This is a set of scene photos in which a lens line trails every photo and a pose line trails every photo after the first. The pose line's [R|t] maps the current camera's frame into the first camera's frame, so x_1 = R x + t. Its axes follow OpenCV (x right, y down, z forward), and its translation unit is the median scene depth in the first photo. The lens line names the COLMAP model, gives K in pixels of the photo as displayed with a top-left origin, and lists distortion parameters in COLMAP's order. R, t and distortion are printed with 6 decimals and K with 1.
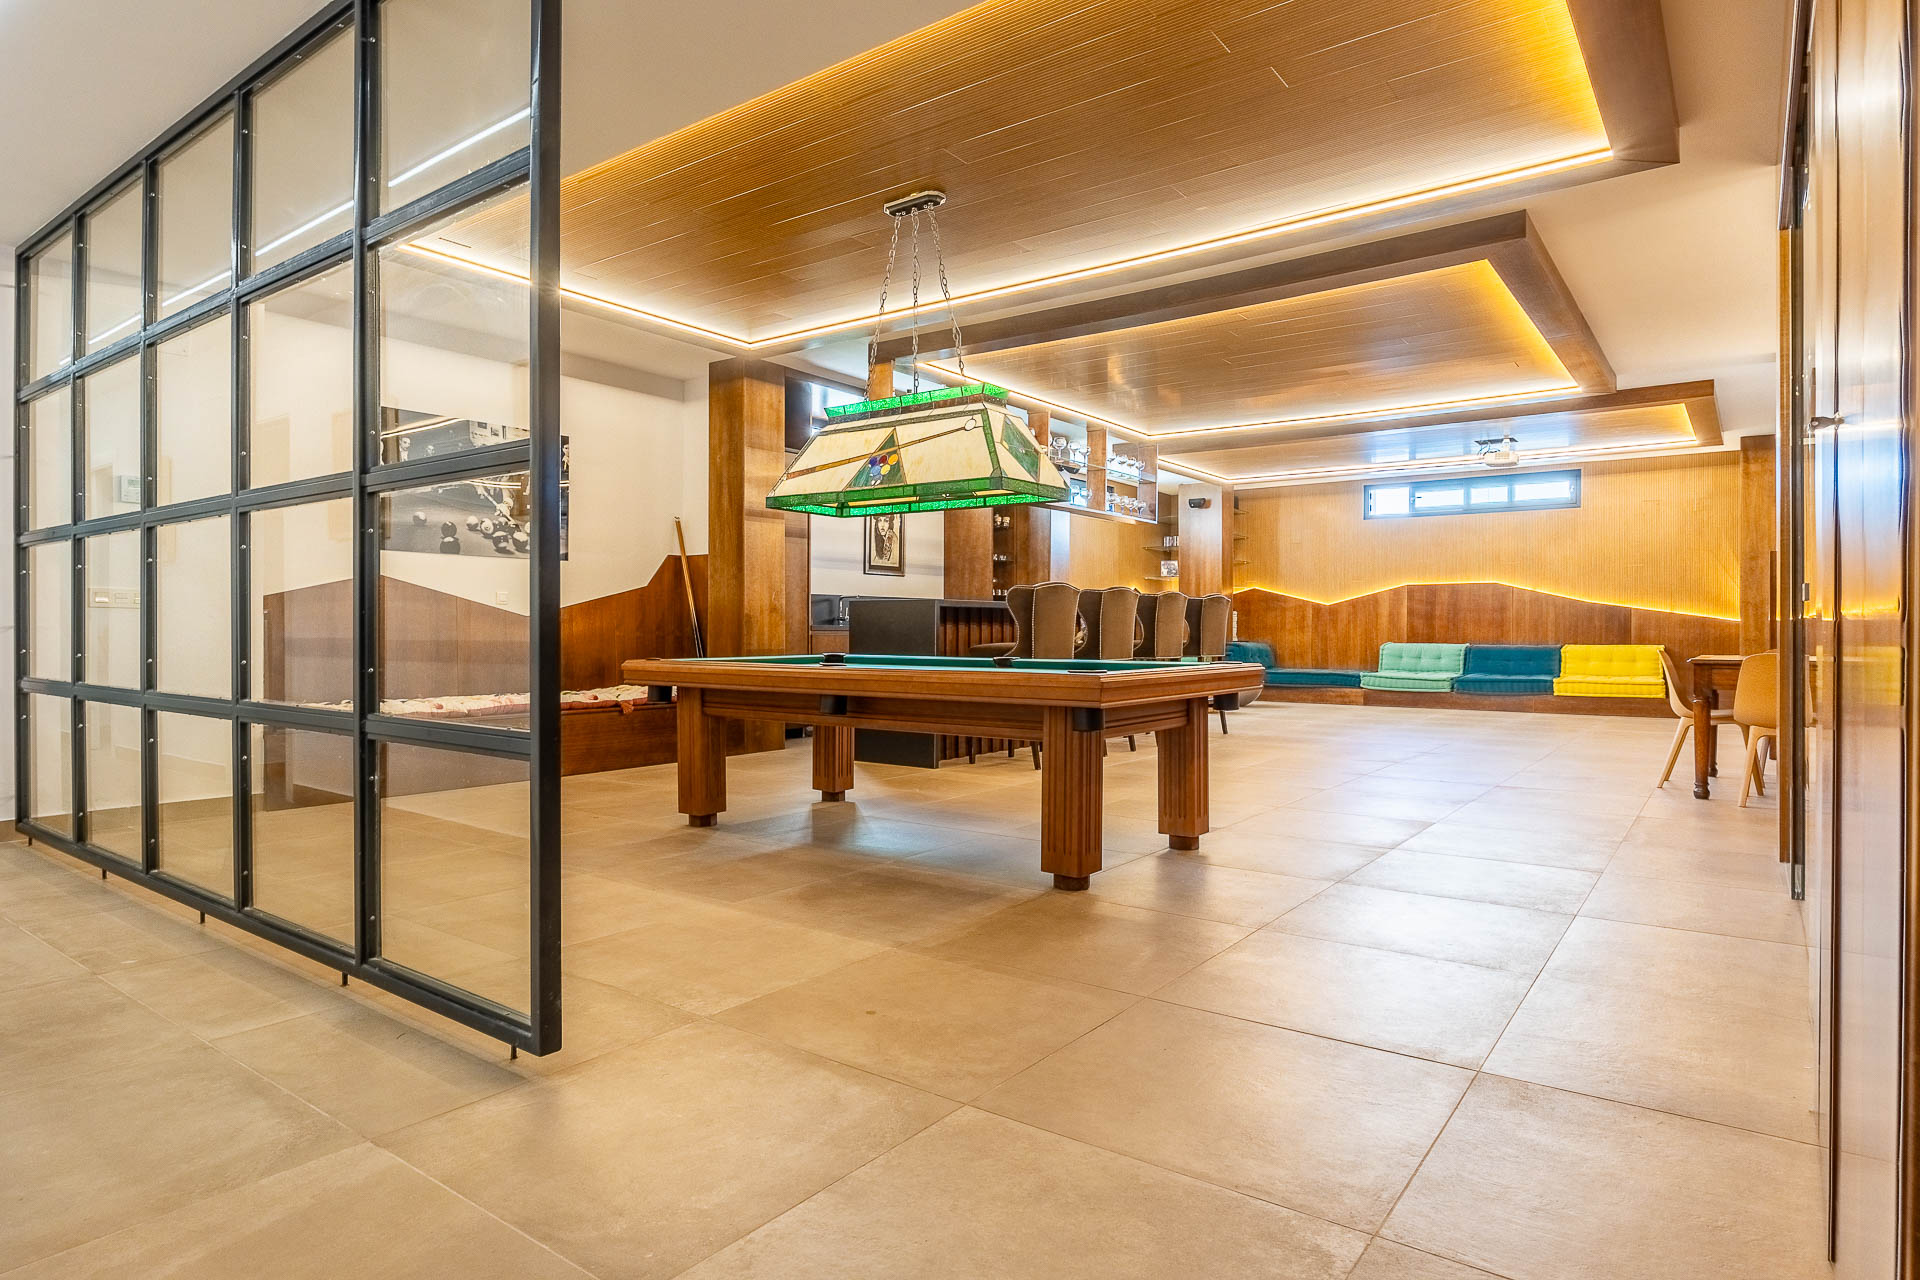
lens RADIAL K [[1074.7, 0, 995.9], [0, 1074.7, 635.4], [0, 0, 1]] dist [-0.009377, 0.000917]
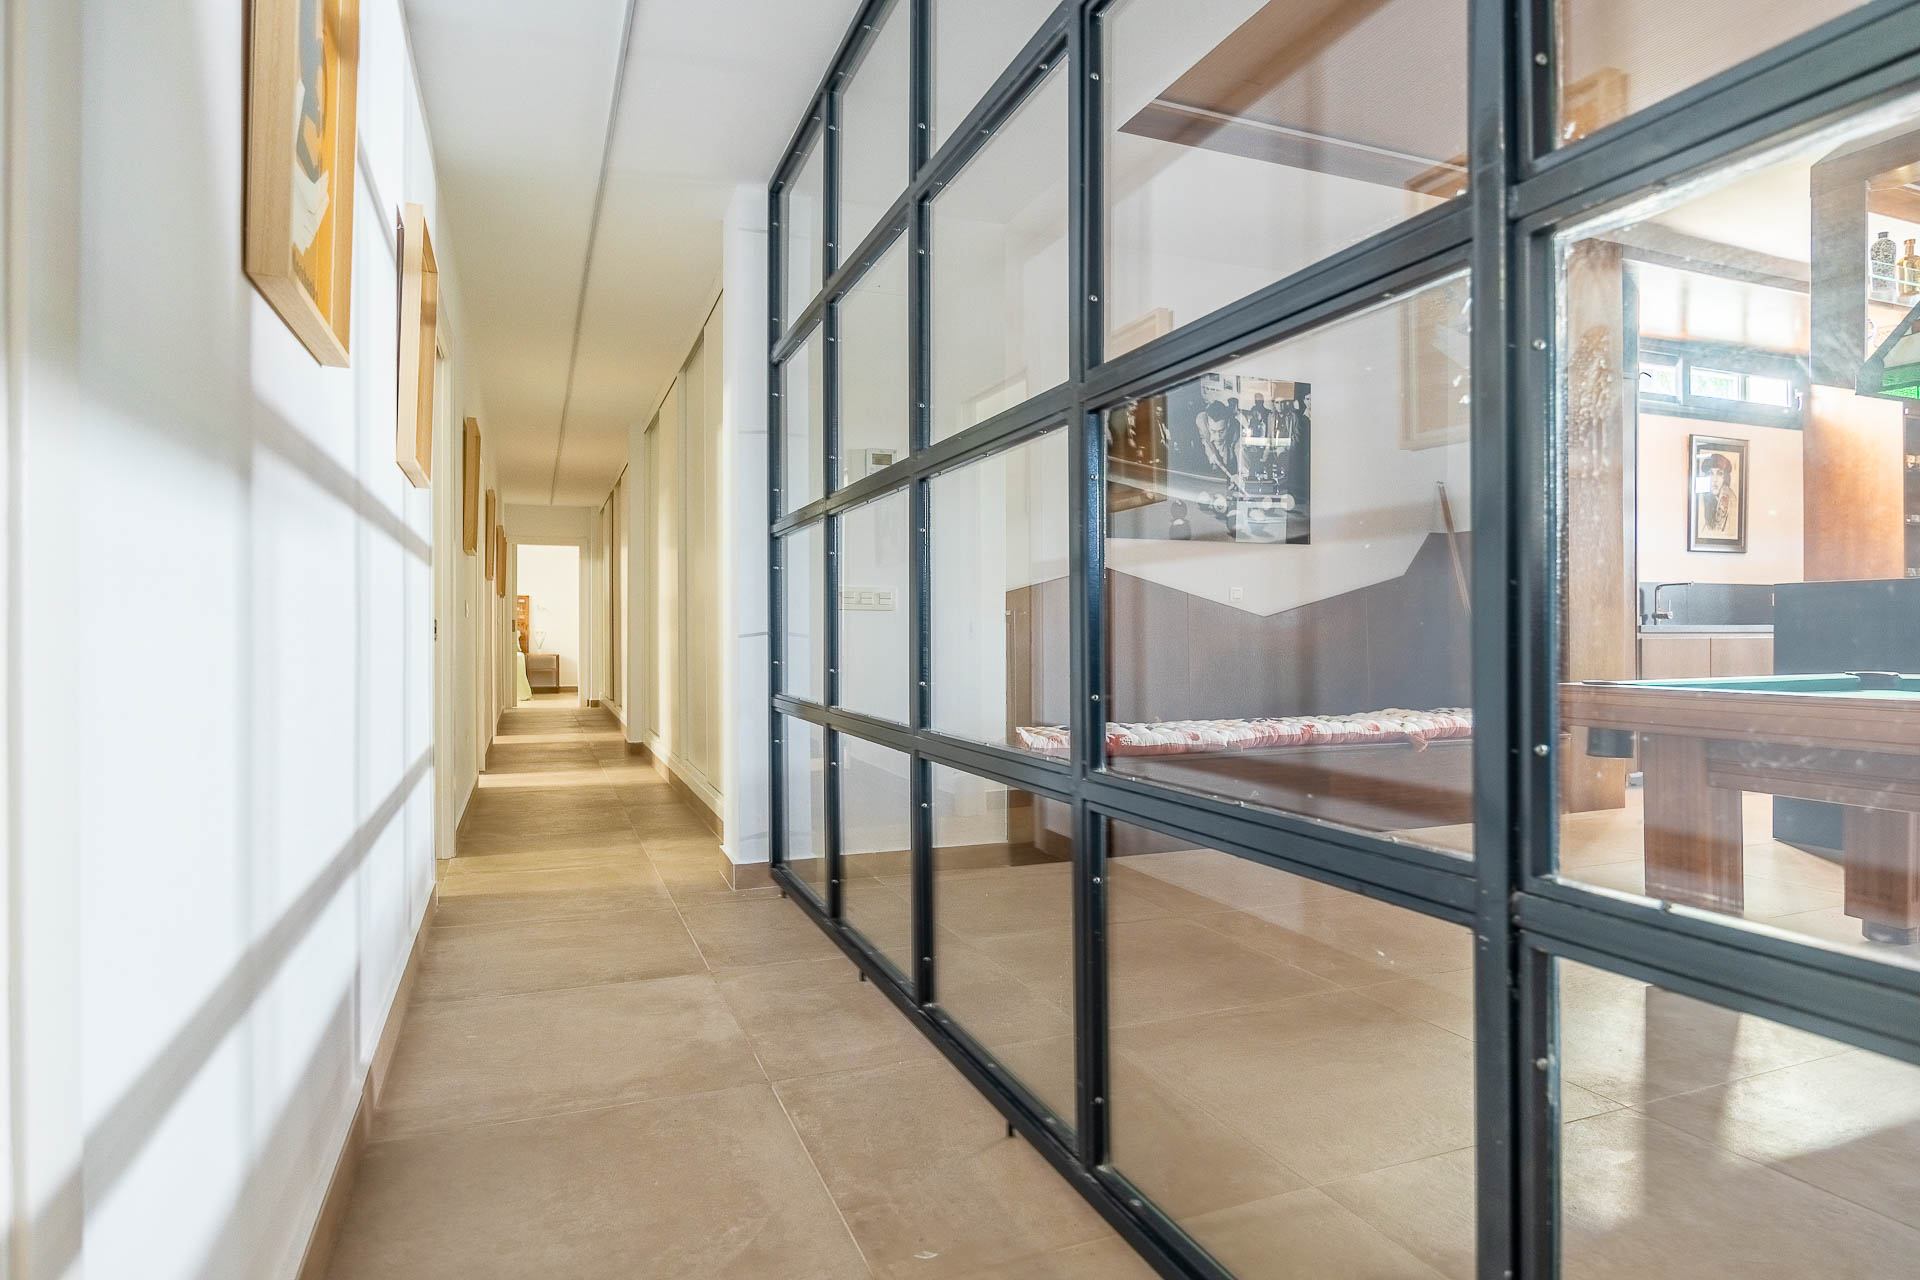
lens RADIAL K [[1074.7, 0, 962.1], [0, 1074.7, 637.9], [0, 0, 1]] dist [-0.009377, 0.000917]
pose [[0.841392, -0.005610, -0.540396, -0.350676], [0.004307, 0.999984, -0.003676, -0.001421], [0.540408, 0.000765, 0.841403, 0.387841]]
